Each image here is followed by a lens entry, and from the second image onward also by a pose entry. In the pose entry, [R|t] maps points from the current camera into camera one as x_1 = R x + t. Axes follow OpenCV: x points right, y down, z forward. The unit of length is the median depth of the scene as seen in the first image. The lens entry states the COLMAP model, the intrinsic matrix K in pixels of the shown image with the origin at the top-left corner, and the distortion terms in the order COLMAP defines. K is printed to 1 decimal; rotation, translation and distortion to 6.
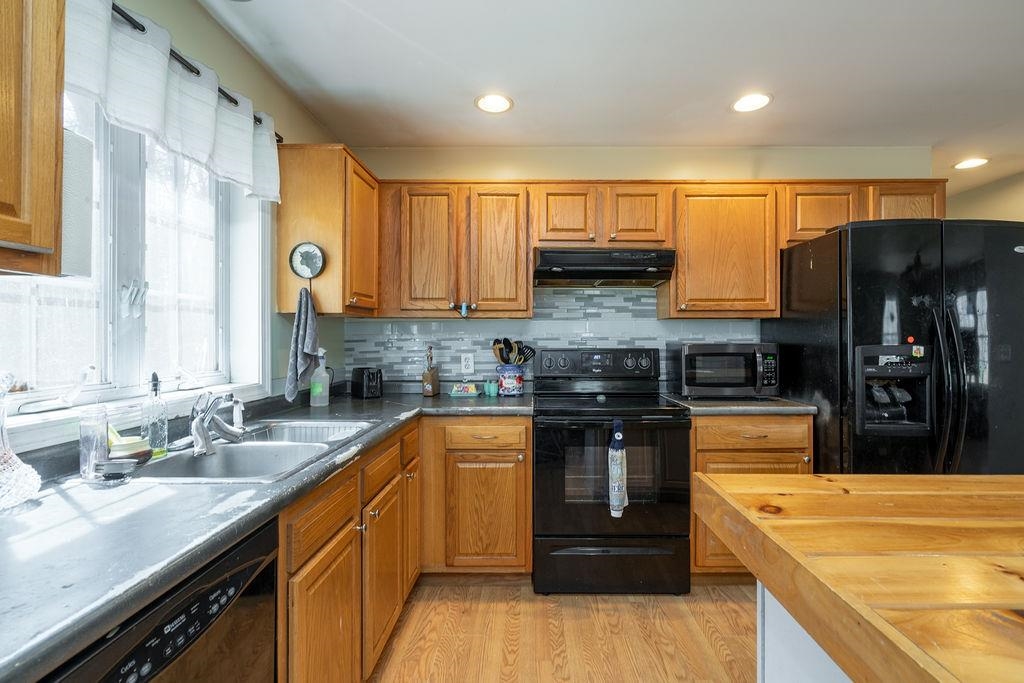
lens RADIAL K [[461.5, 0, 538.2], [0, 461.5, 337.1], [0, 0, 1]] dist [-0.005809, 0.001752]
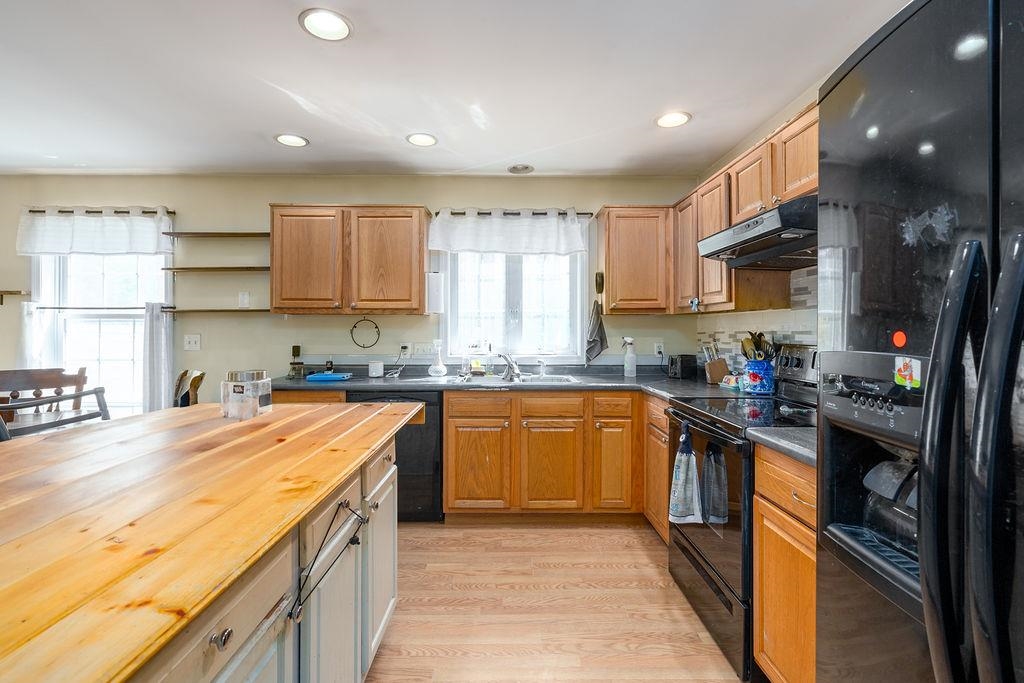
lens RADIAL K [[461.5, 0, 513.8], [0, 461.5, 331.6], [0, 0, 1]] dist [-0.005809, 0.001752]
pose [[0.025523, 0.003588, -0.999668, 1.164041], [0.000329, 0.999993, 0.003598, -0.001793], [0.999674, -0.000421, 0.025522, 0.688191]]
